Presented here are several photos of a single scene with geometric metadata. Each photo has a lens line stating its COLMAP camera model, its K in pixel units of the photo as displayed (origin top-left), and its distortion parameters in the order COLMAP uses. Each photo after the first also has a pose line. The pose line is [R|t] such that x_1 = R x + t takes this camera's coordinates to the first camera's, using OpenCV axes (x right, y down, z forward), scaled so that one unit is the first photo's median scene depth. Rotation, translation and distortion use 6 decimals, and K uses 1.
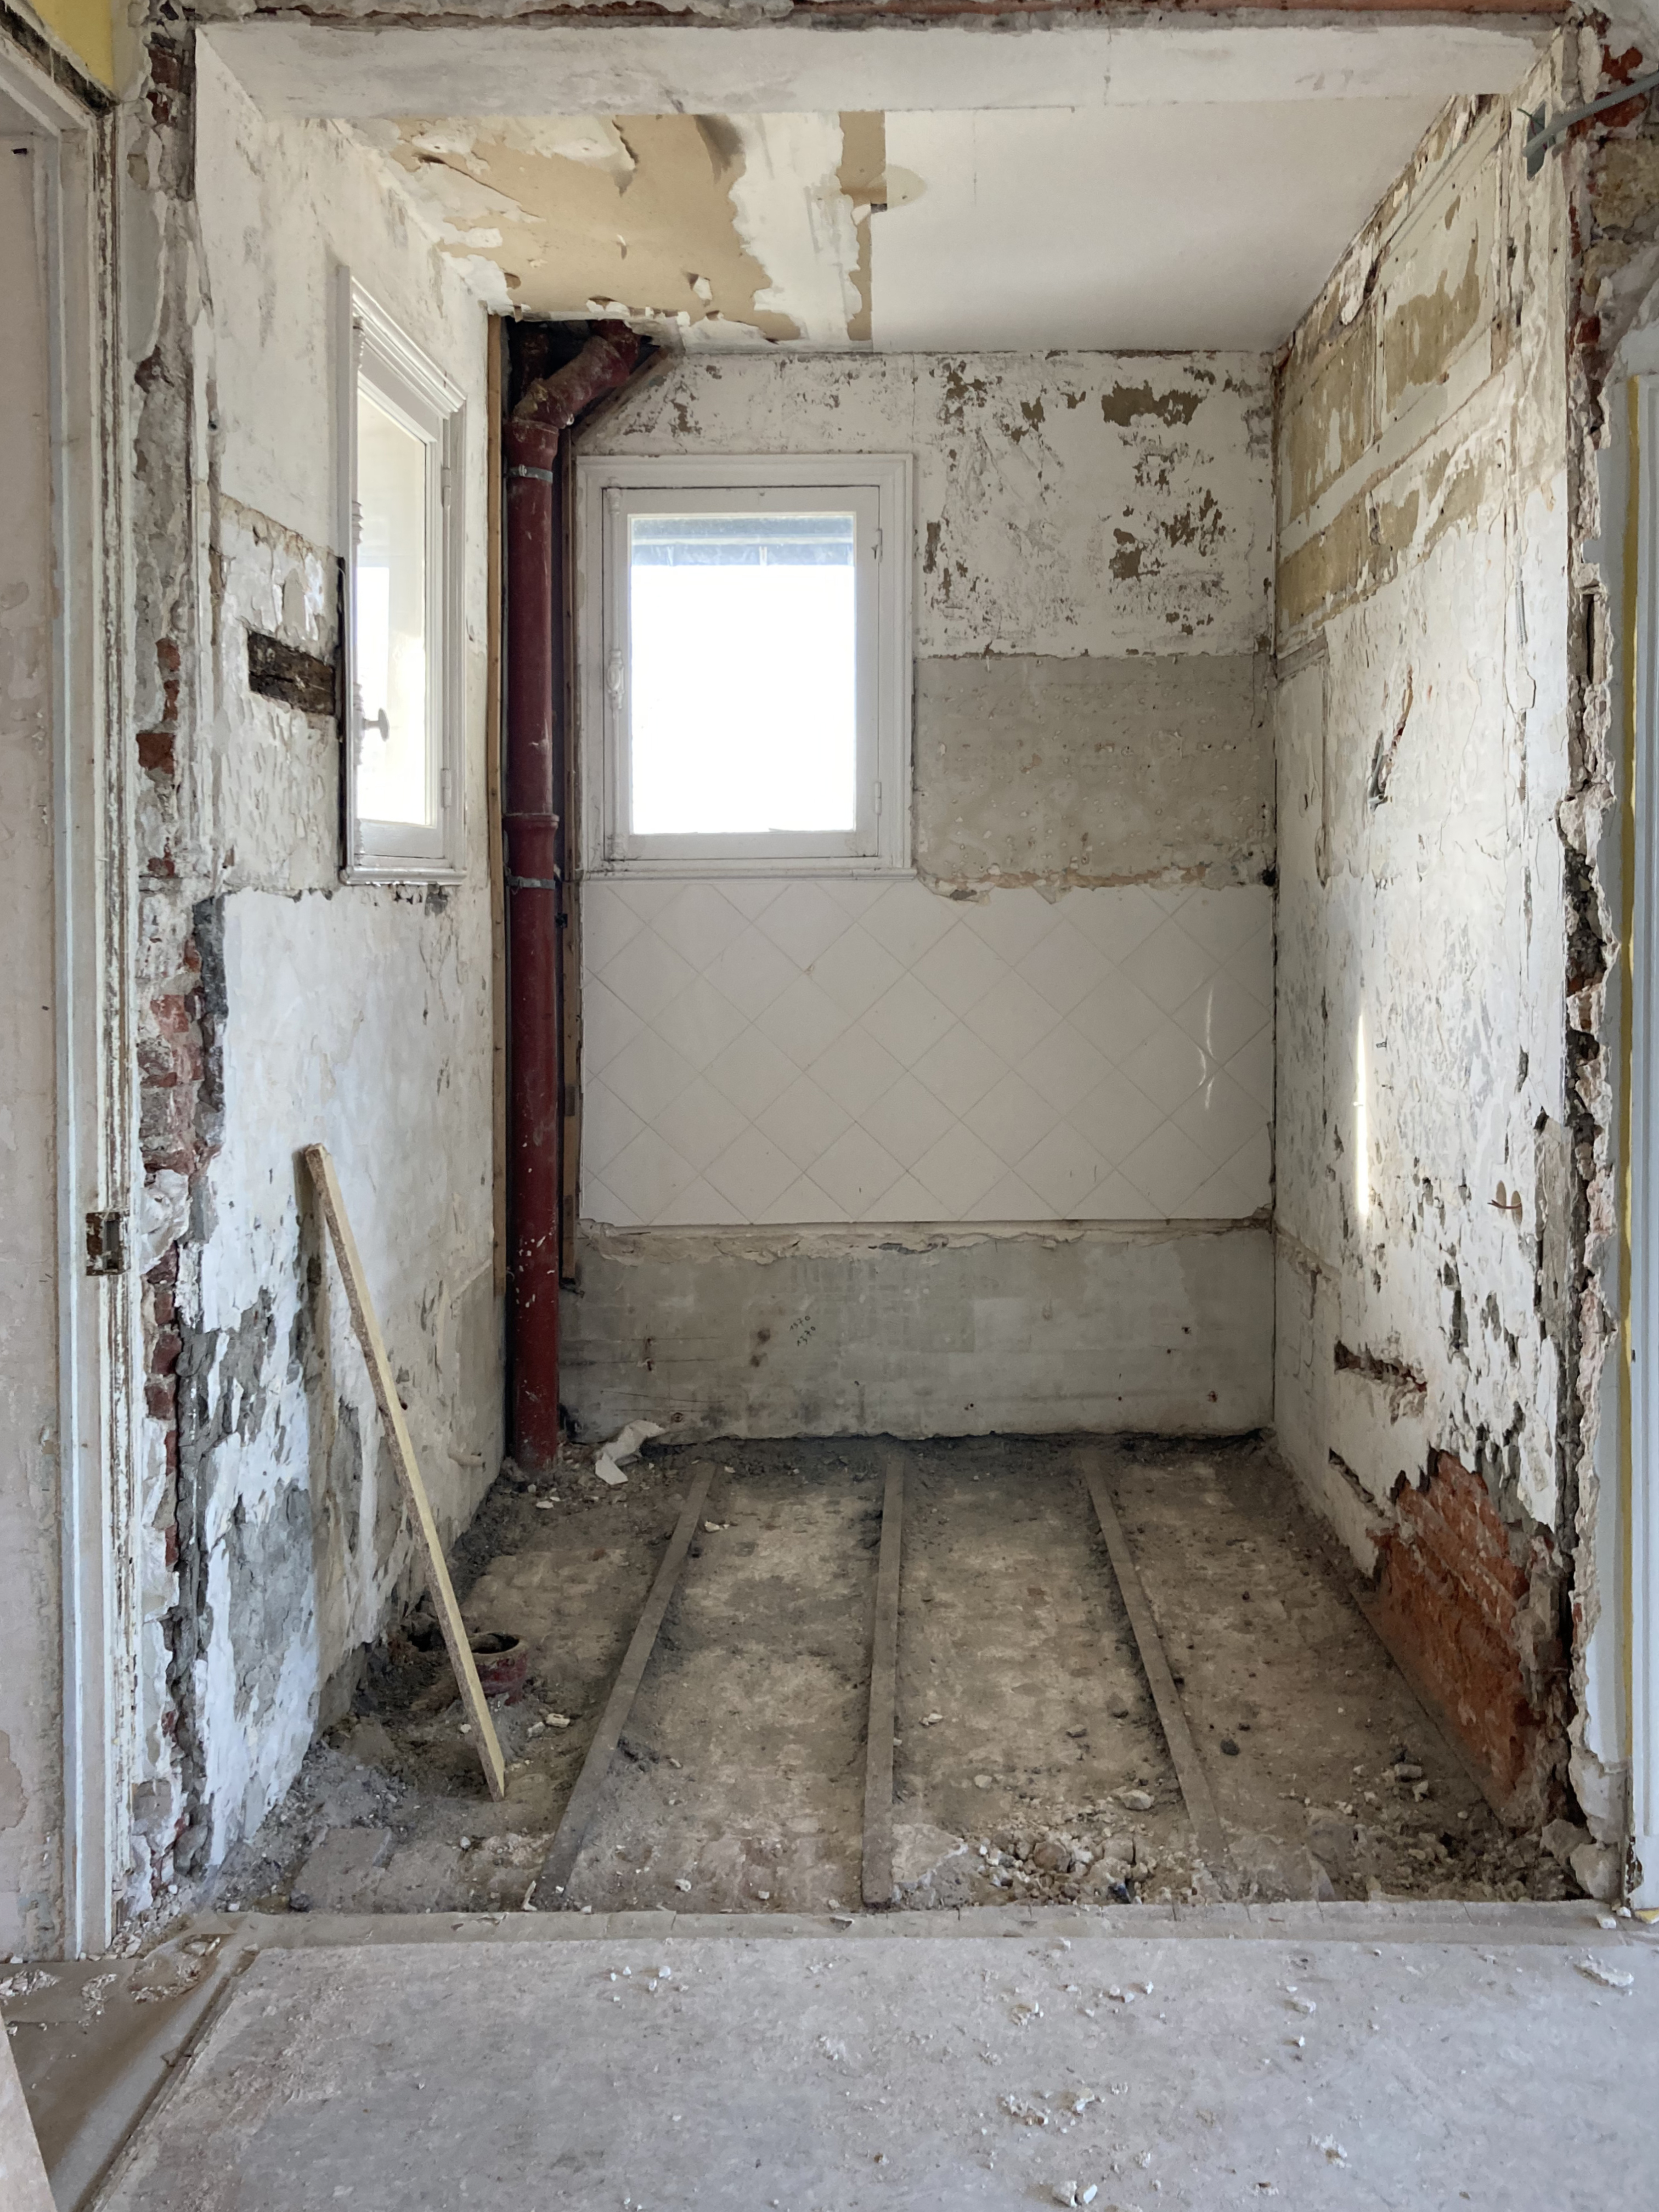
lens RADIAL K [[1804.3, 0, 878.9], [0, 1804.3, 928.1], [0, 0, 1]] dist [0.009454, -0.009428]
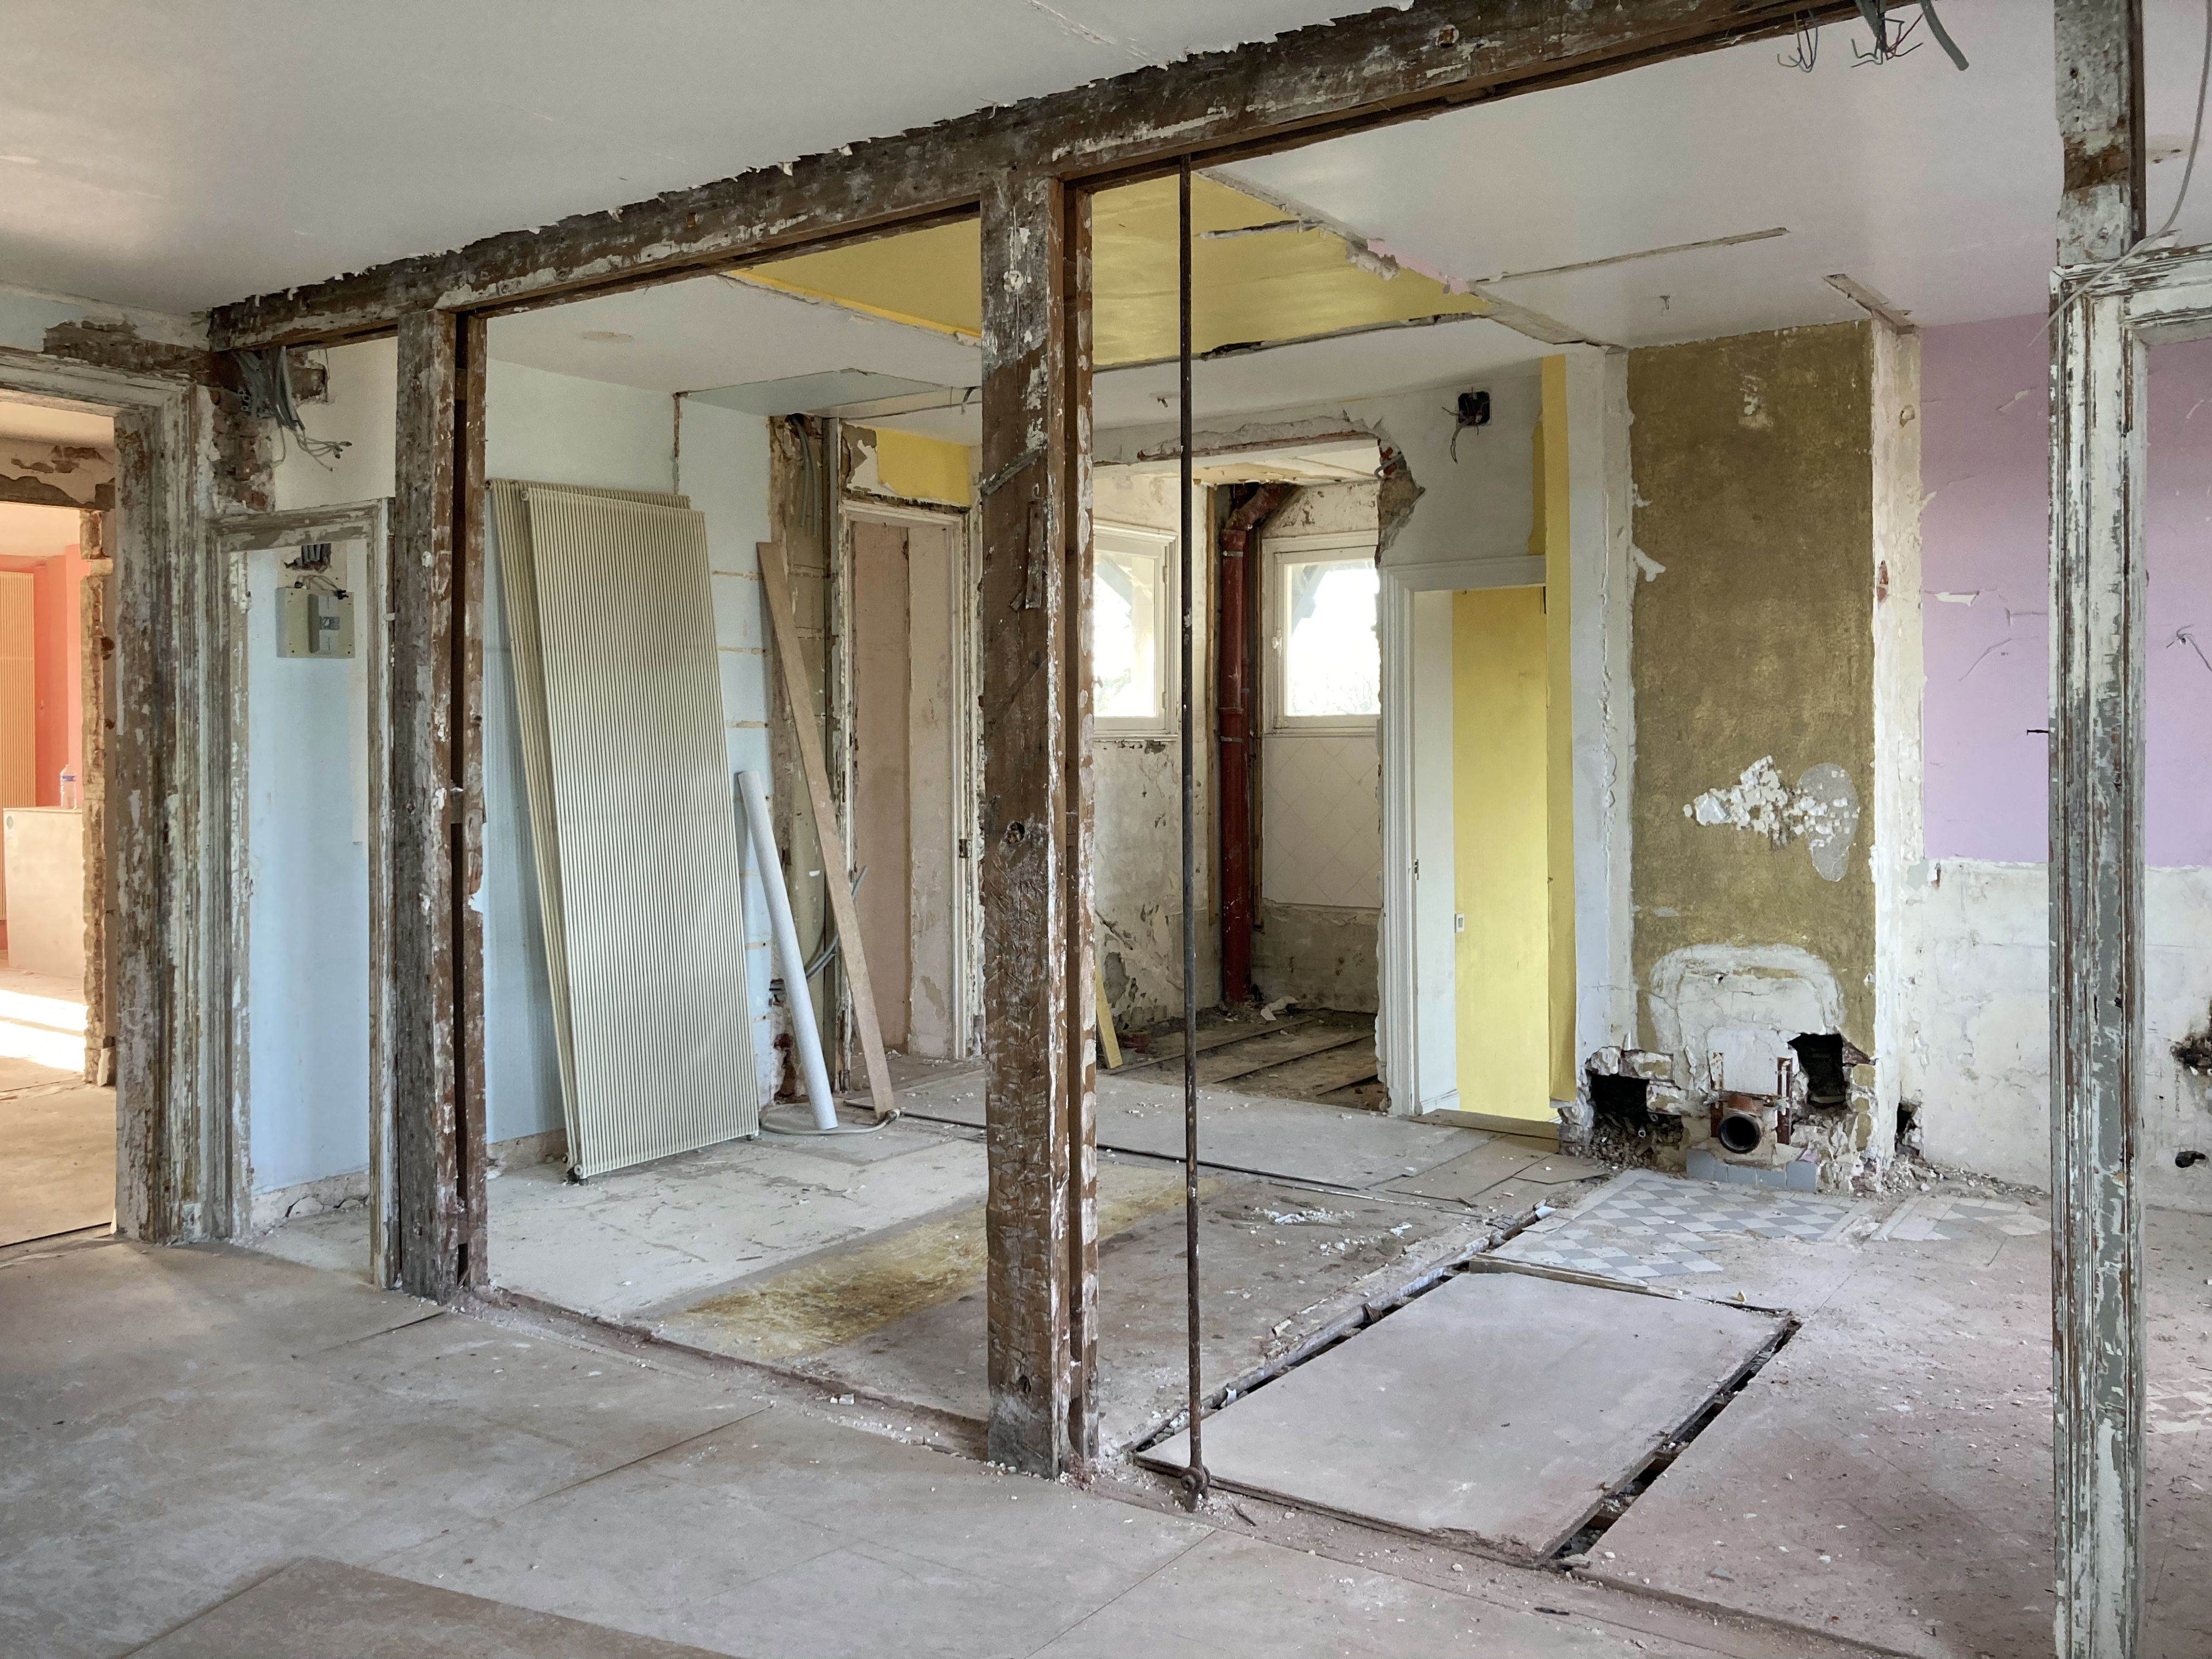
lens RADIAL K [[1804.3, 0, 1106.5], [0, 1804.3, 829.3], [0, 0, 1]] dist [0.009454, -0.009428]
pose [[0.811115, 0.034661, -0.583859, 0.937987], [-0.016200, 0.999191, 0.036812, 0.005333], [0.584662, -0.020400, 0.811020, -0.842579]]
